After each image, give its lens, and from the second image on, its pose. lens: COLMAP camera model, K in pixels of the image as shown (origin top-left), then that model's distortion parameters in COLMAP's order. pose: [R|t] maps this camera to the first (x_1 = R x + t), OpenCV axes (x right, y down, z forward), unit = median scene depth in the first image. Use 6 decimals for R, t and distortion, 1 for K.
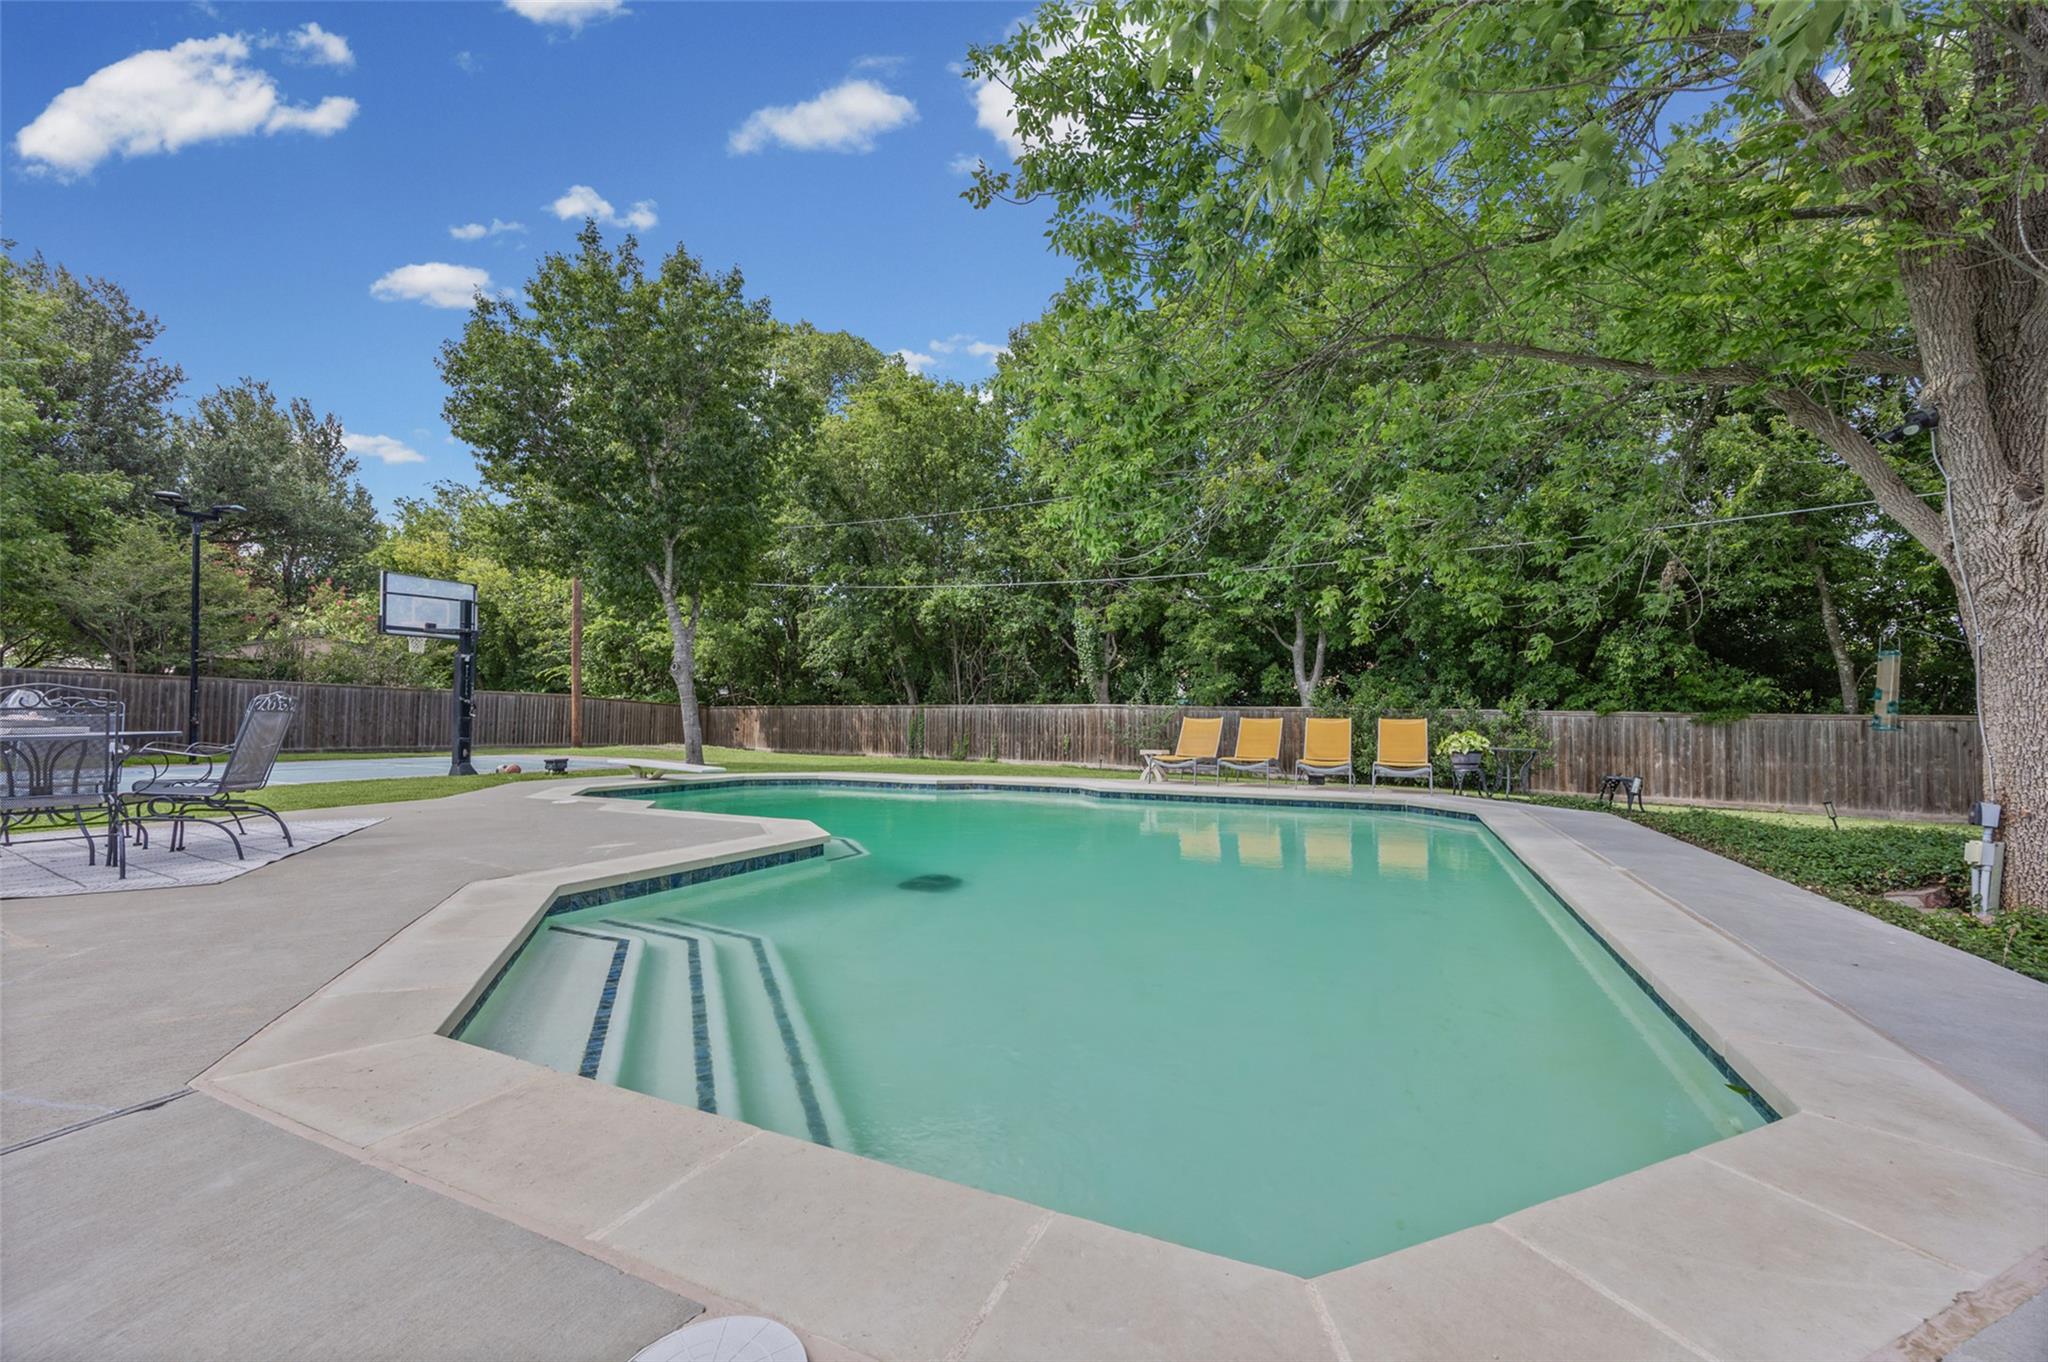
lens RADIAL K [[783.8, 0, 1025.5], [0, 783.8, 693.8], [0, 0, 1]] dist [-0.000468, -0.000037]
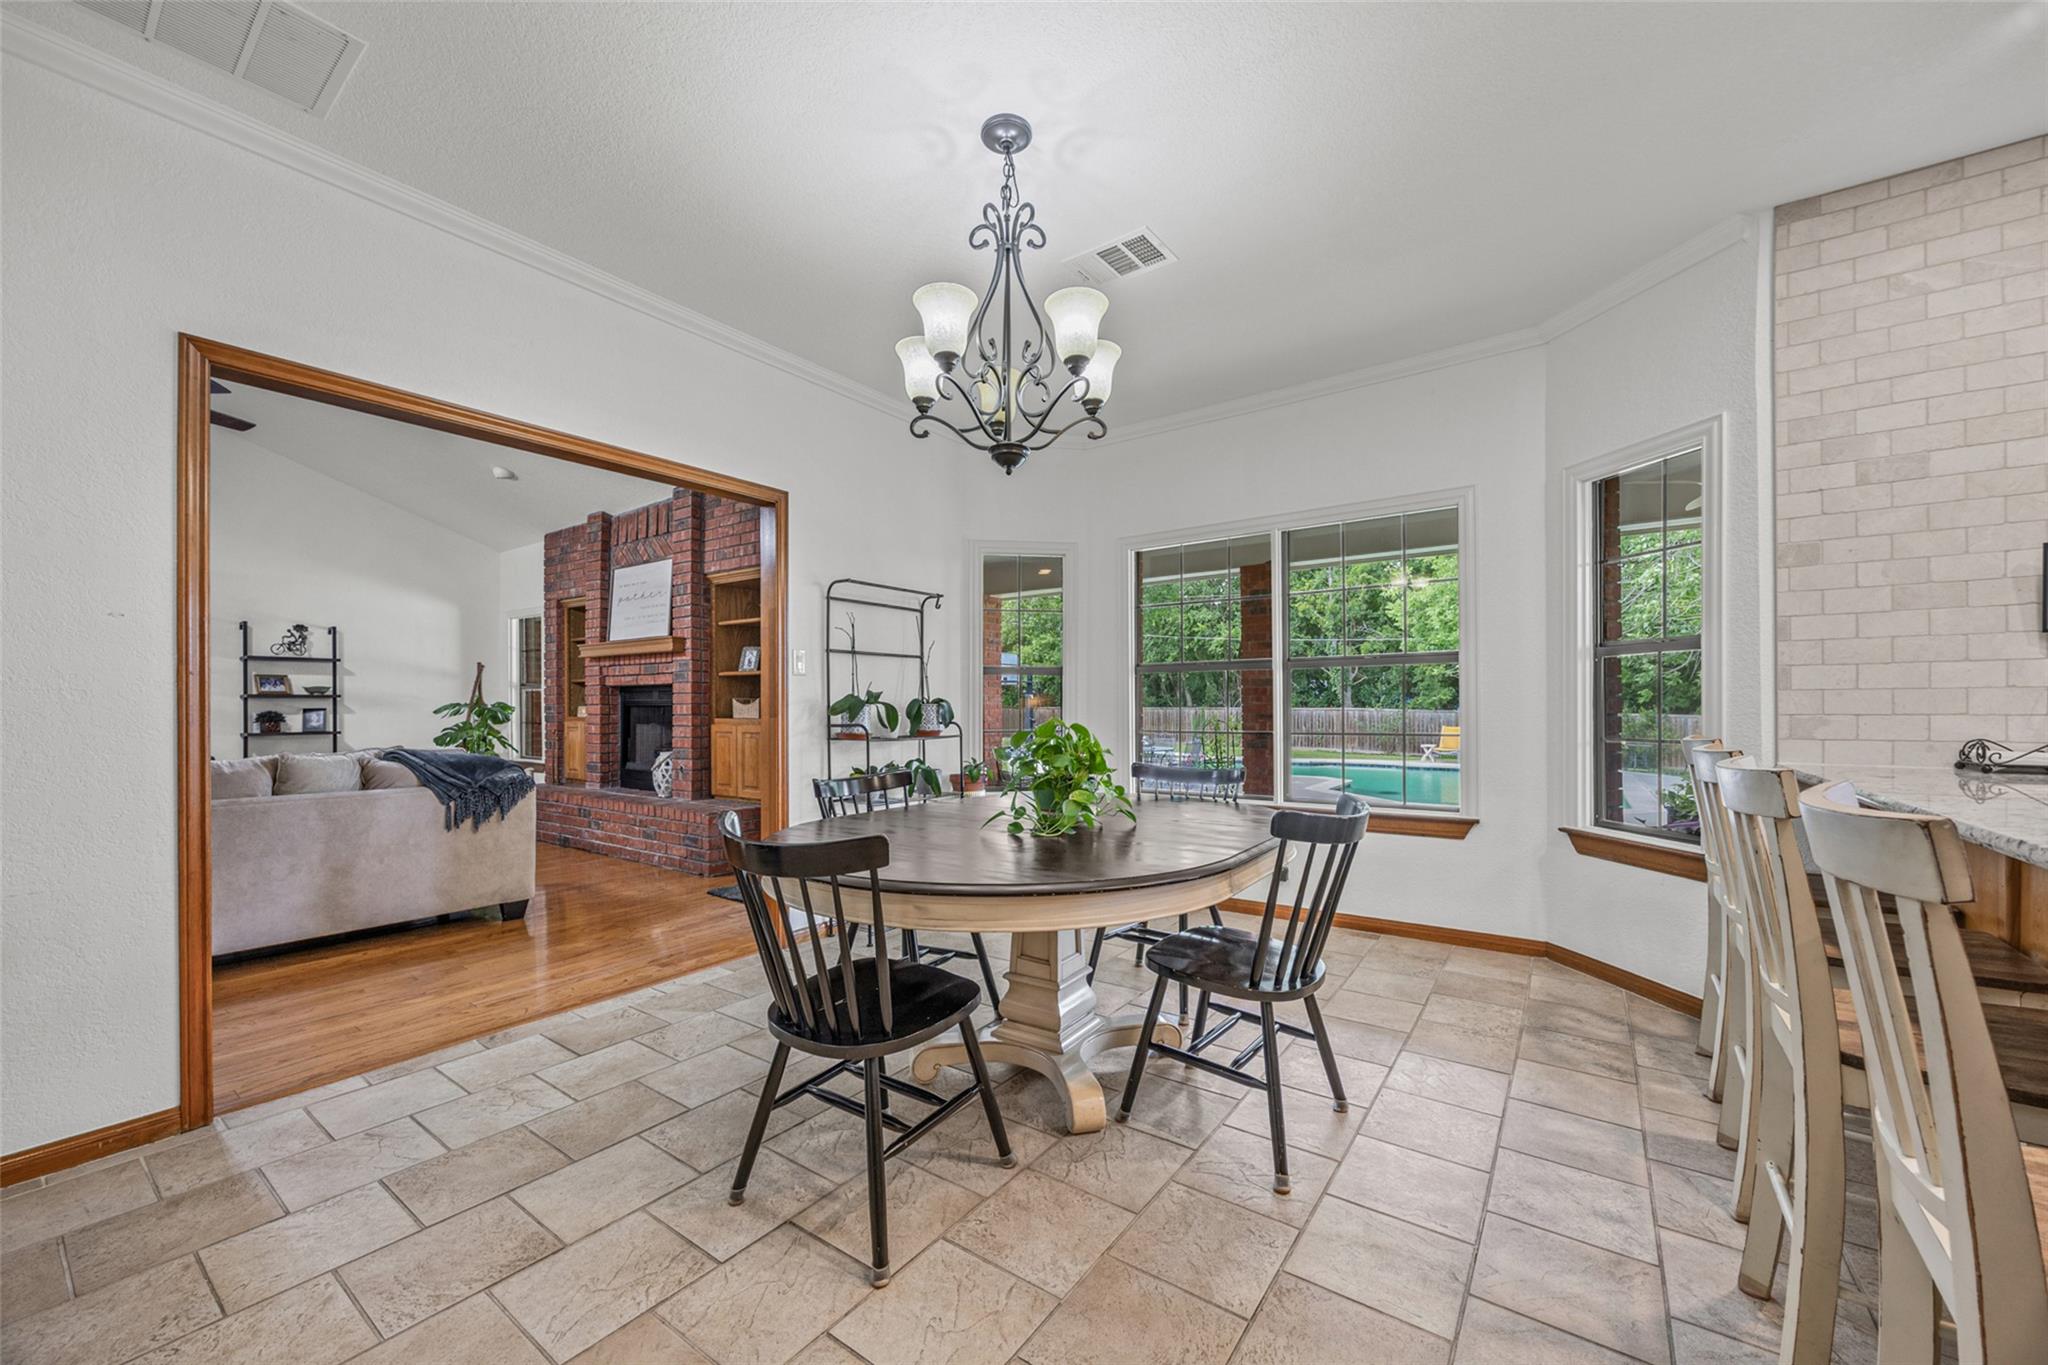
lens RADIAL K [[783.8, 0, 1021.2], [0, 783.8, 696.1], [0, 0, 1]] dist [-0.000468, -0.000037]
pose [[0.980015, -0.017043, -0.198195, -0.187275], [0.021681, 0.999539, 0.021258, -0.047510], [0.197741, -0.025130, 0.979932, -0.462541]]
